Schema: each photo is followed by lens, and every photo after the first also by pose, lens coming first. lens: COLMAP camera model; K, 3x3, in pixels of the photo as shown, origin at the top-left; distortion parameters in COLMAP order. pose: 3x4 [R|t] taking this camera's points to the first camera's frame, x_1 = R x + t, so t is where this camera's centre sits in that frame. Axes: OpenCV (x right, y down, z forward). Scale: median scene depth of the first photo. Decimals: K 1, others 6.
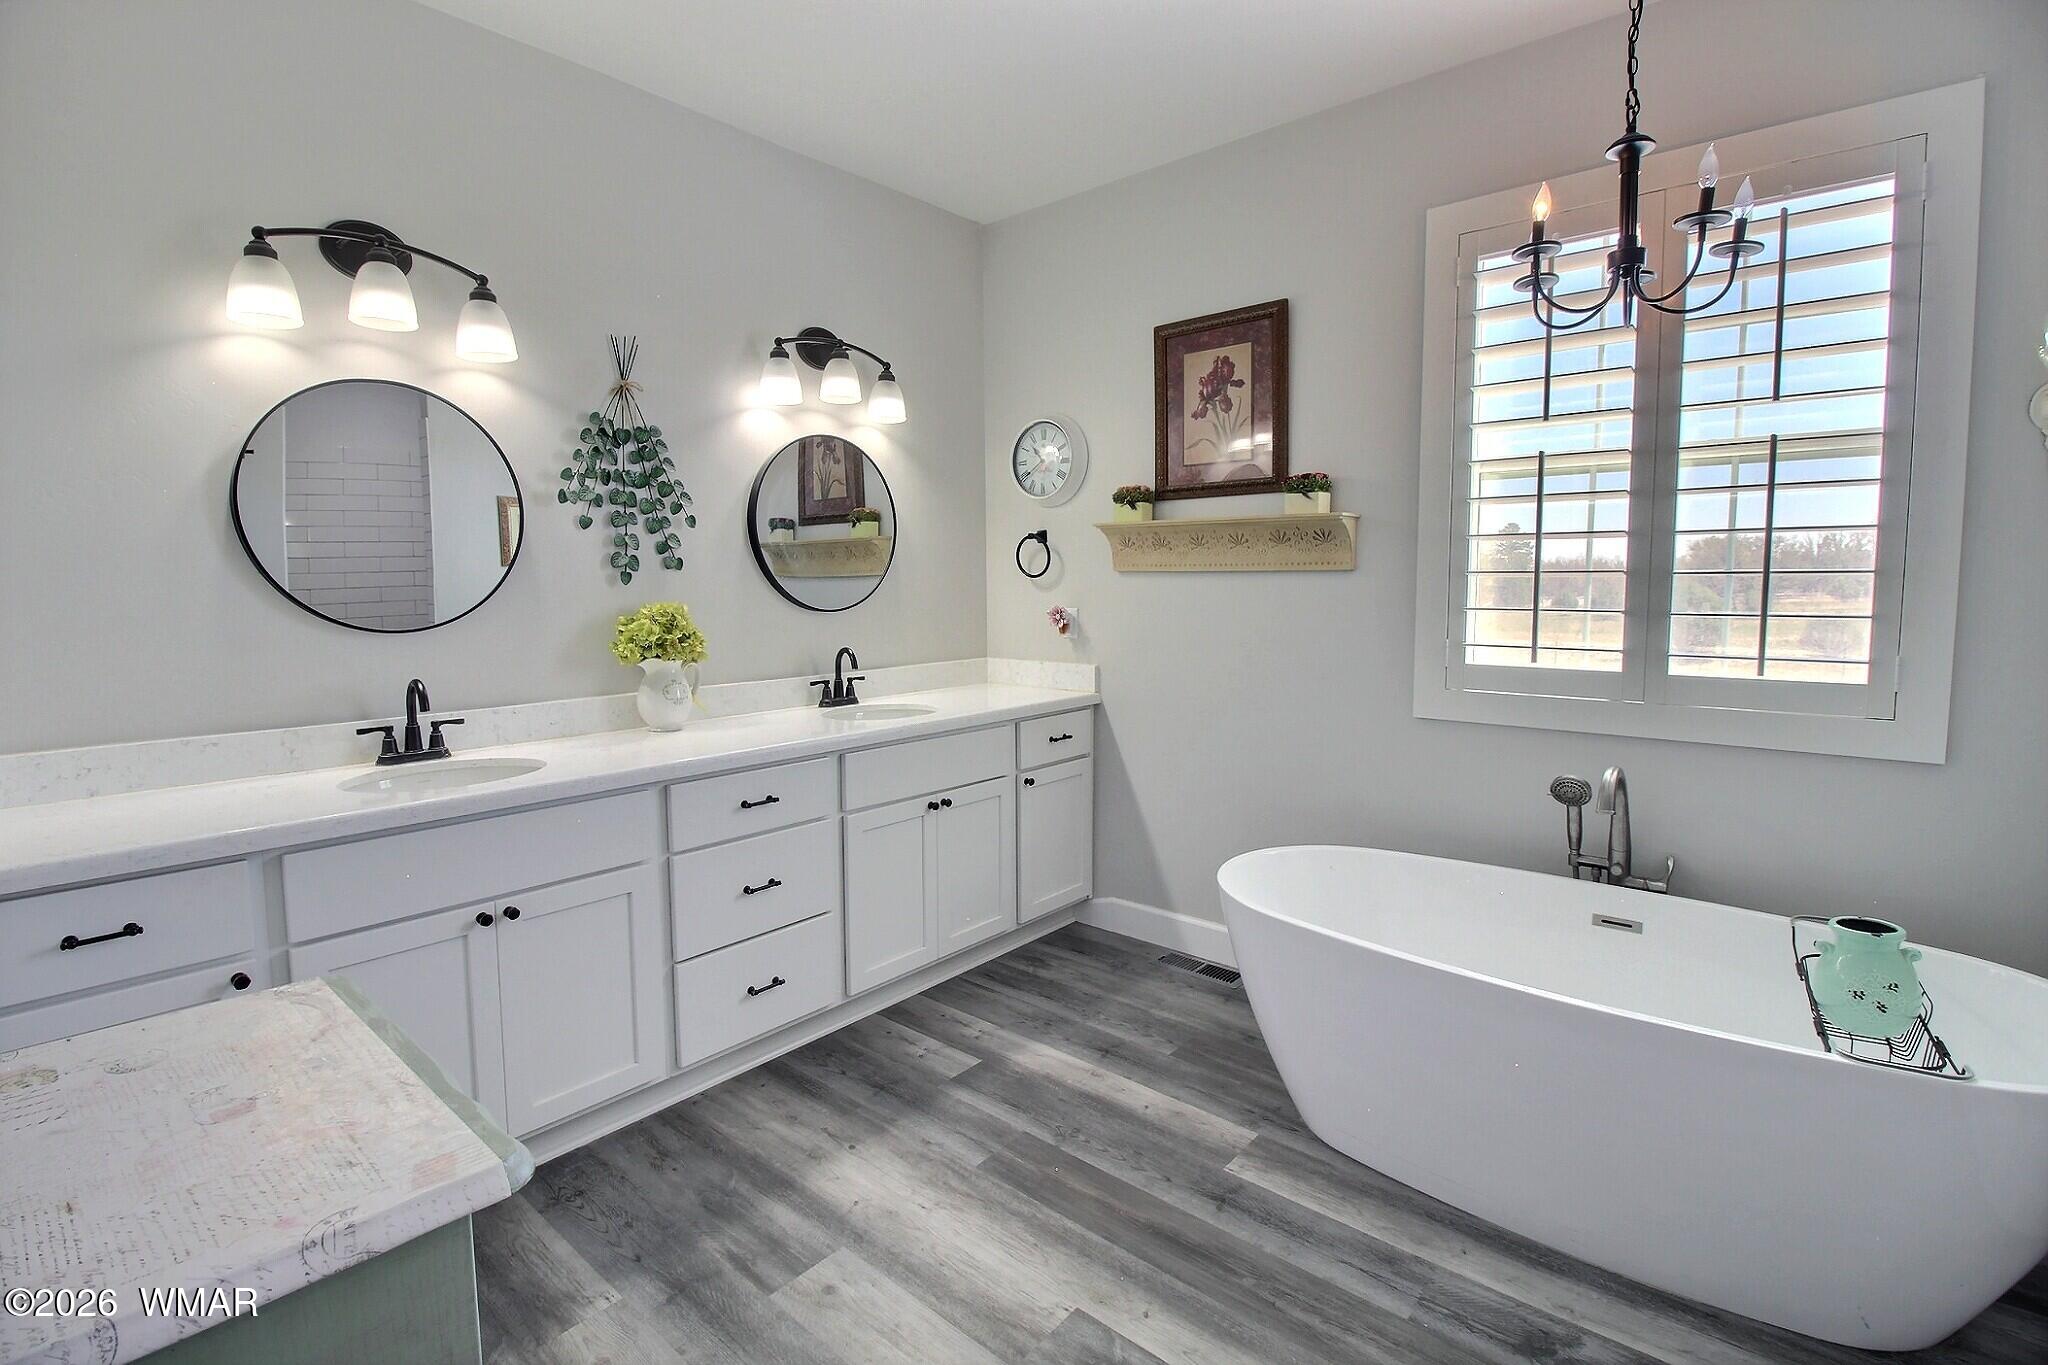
lens RADIAL K [[948.1, 0, 1012.1], [0, 948.1, 656.5], [0, 0, 1]] dist [0.002309, -0.013982]
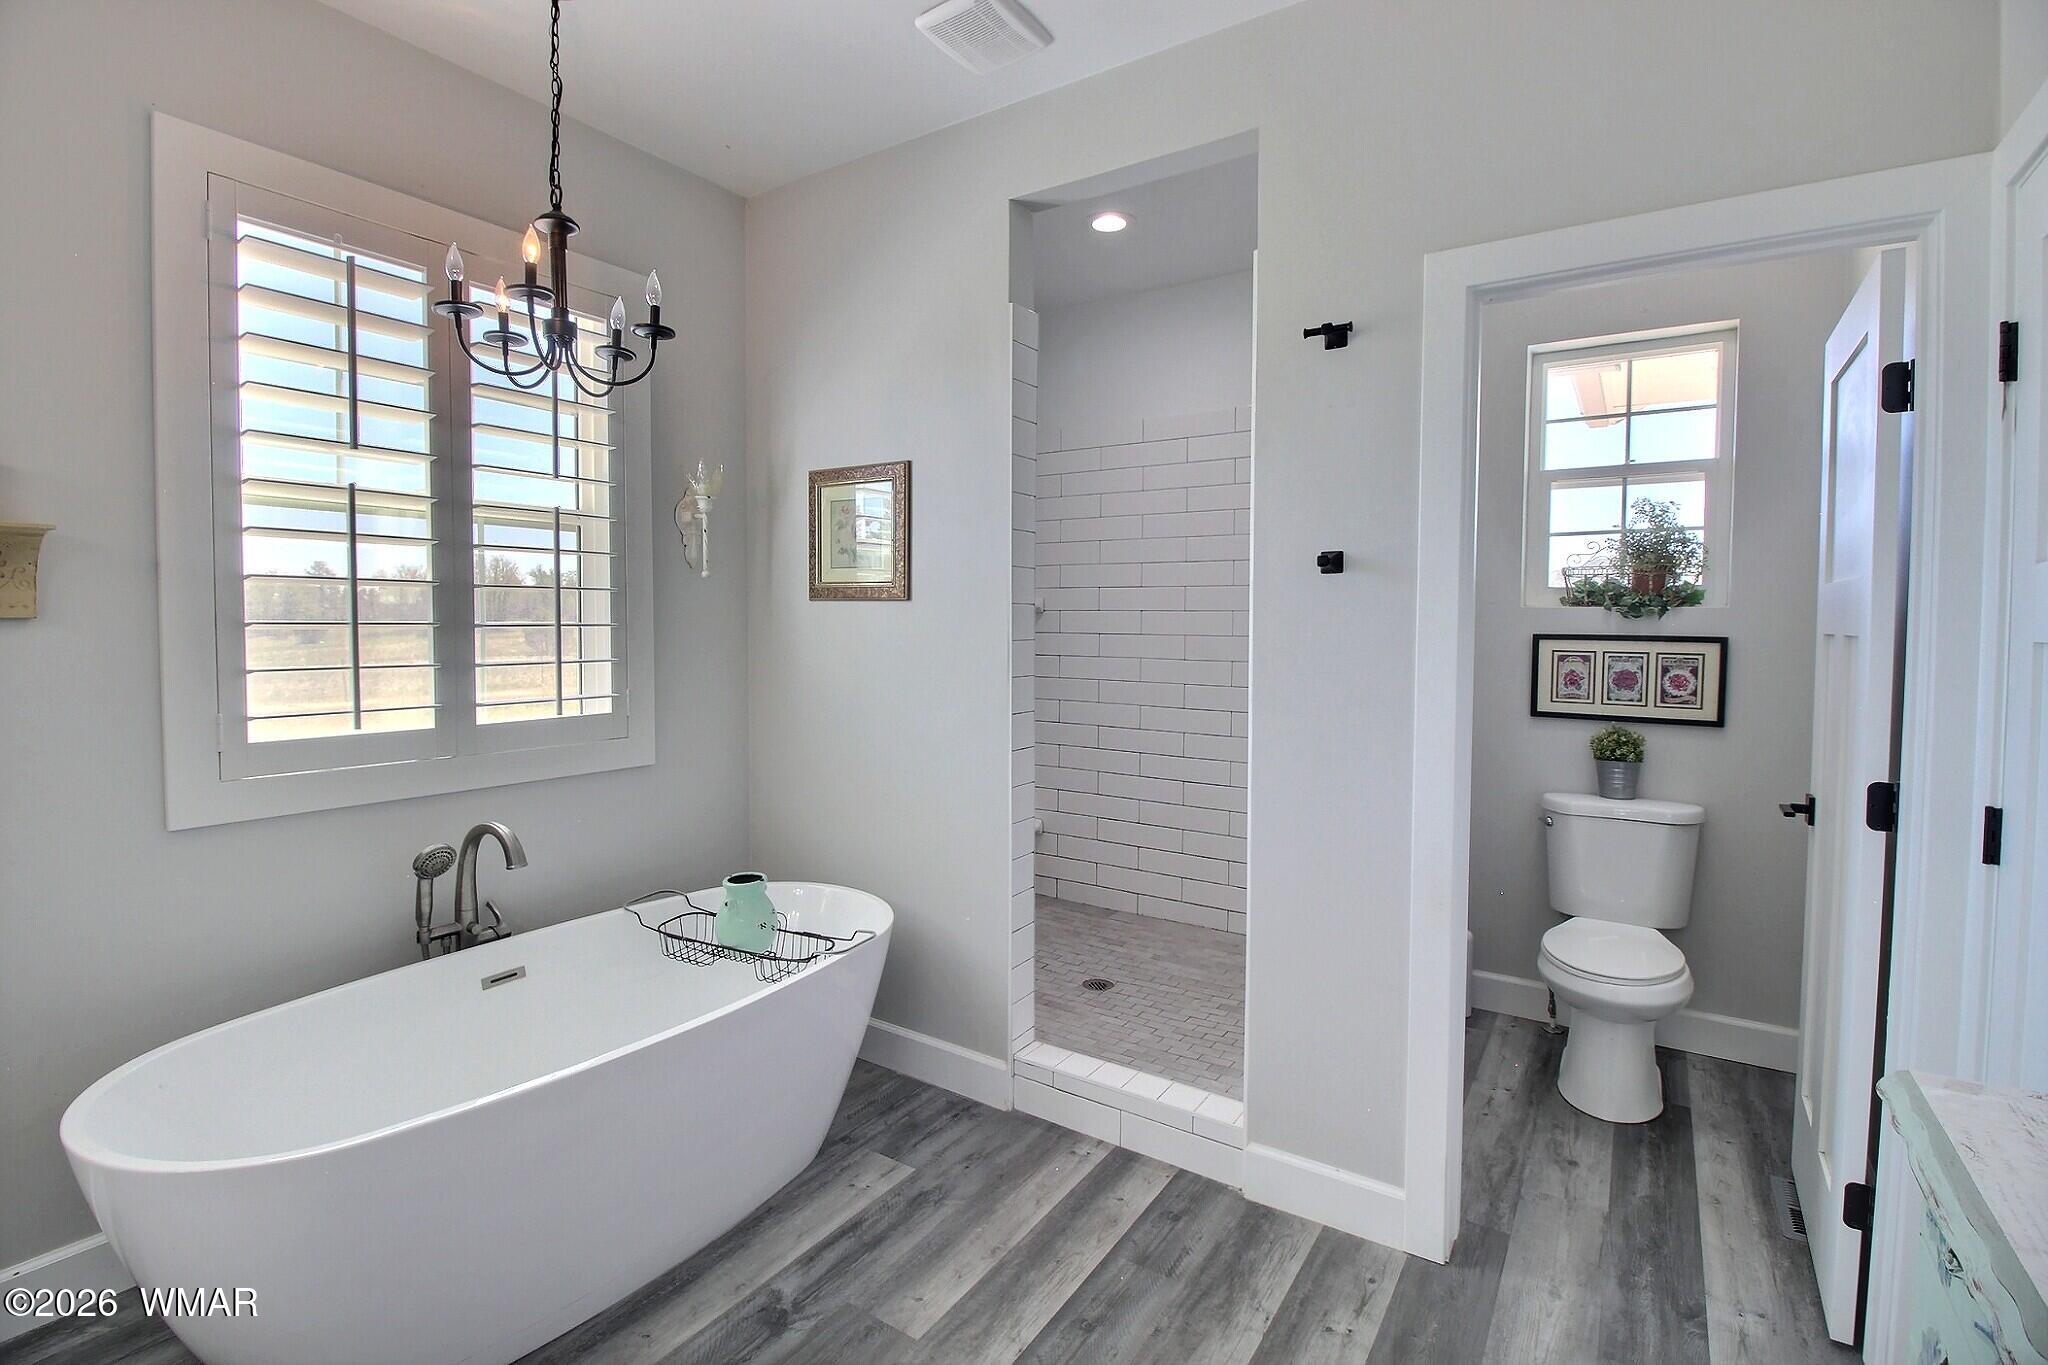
lens RADIAL K [[948.1, 0, 1012.1], [0, 948.1, 656.5], [0, 0, 1]] dist [0.002309, -0.013982]
pose [[-0.120409, -0.028897, 0.992304, -0.371356], [0.082029, 0.995868, 0.038955, -0.044575], [-0.989330, 0.086088, -0.117541, 0.521154]]
